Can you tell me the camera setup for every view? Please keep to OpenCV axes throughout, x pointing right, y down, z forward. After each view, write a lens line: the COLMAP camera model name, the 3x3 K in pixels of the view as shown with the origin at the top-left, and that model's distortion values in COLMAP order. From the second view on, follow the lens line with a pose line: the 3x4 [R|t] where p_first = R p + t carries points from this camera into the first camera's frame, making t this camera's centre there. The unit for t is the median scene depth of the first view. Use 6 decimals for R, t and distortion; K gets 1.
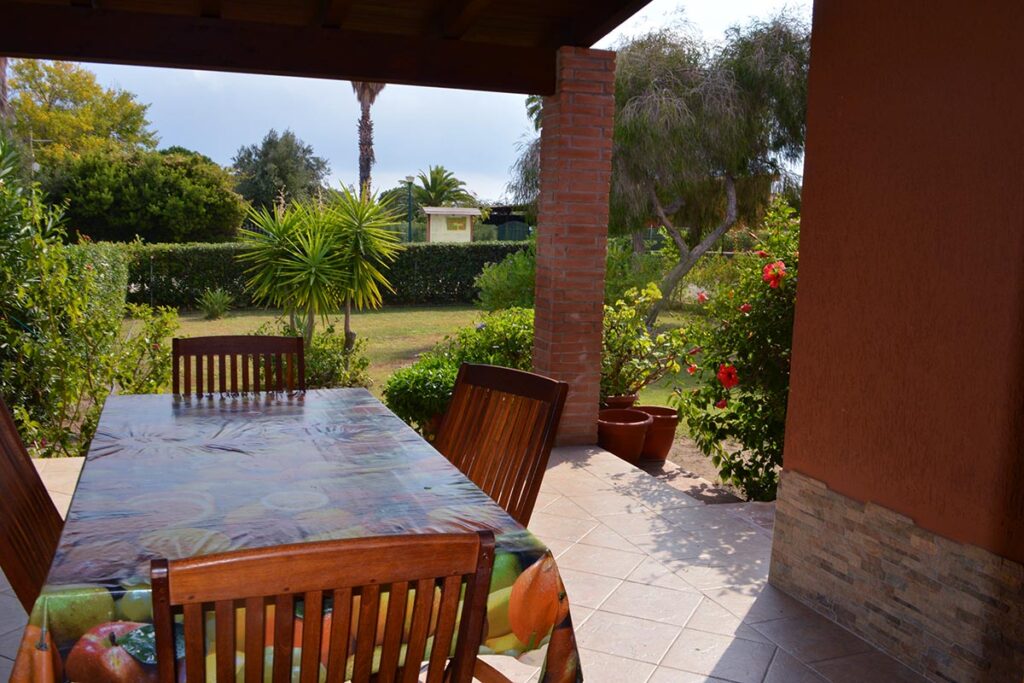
lens RADIAL K [[929.7, 0, 510.5], [0, 929.7, 340.5], [0, 0, 1]] dist [-0.077627, 0.000000]
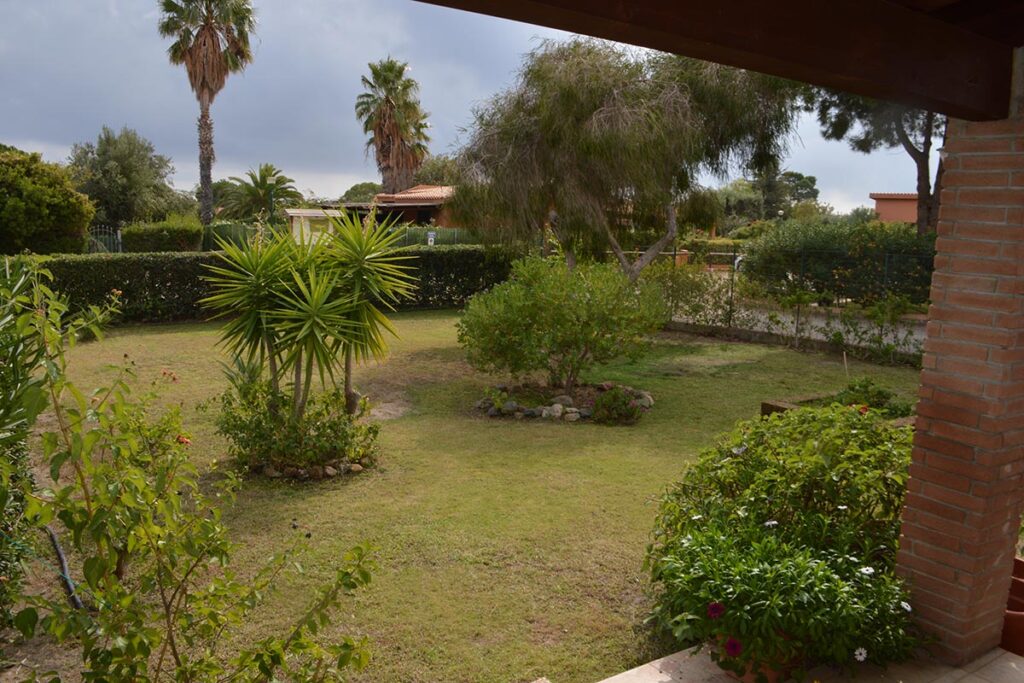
lens RADIAL K [[817.8, 0, 515.5], [0, 817.8, 342.8], [0, 0, 1]] dist [-0.083852, 0.009965]
pose [[0.971024, -0.030443, 0.237035, -0.210050], [0.023213, 0.999178, 0.033233, -0.075386], [-0.237852, -0.026768, 0.970932, 0.297070]]
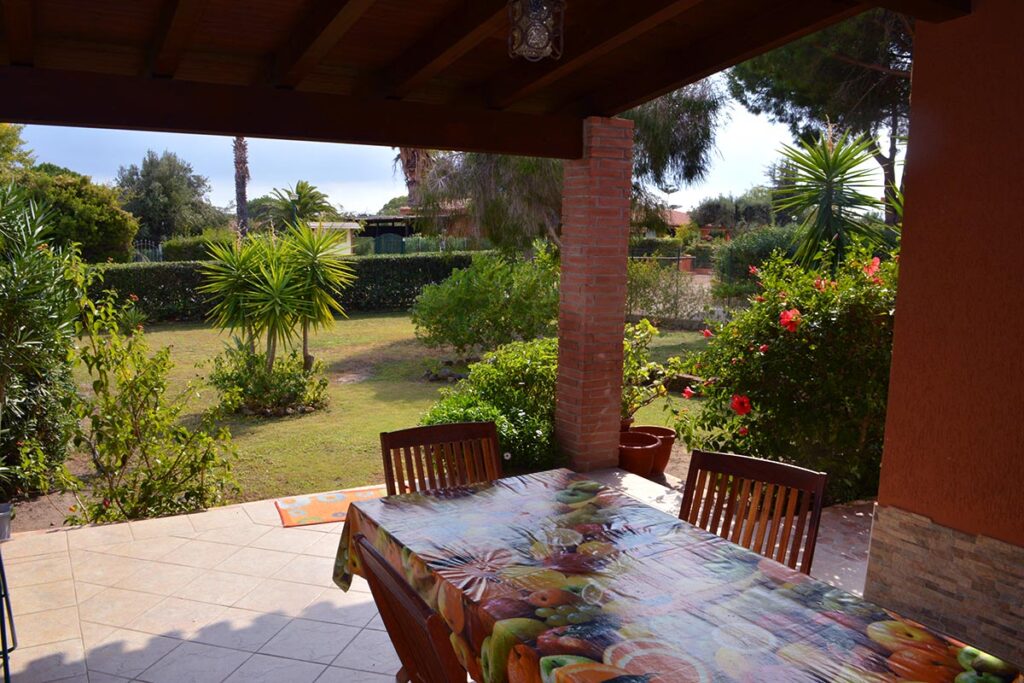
lens RADIAL K [[817.8, 0, 511.2], [0, 817.8, 343.8], [0, 0, 1]] dist [-0.083852, 0.009965]
pose [[0.982760, -0.037236, 0.181096, -0.116939], [0.034228, 0.999220, 0.019704, -0.034664], [-0.181688, -0.013165, 0.983268, 0.025056]]
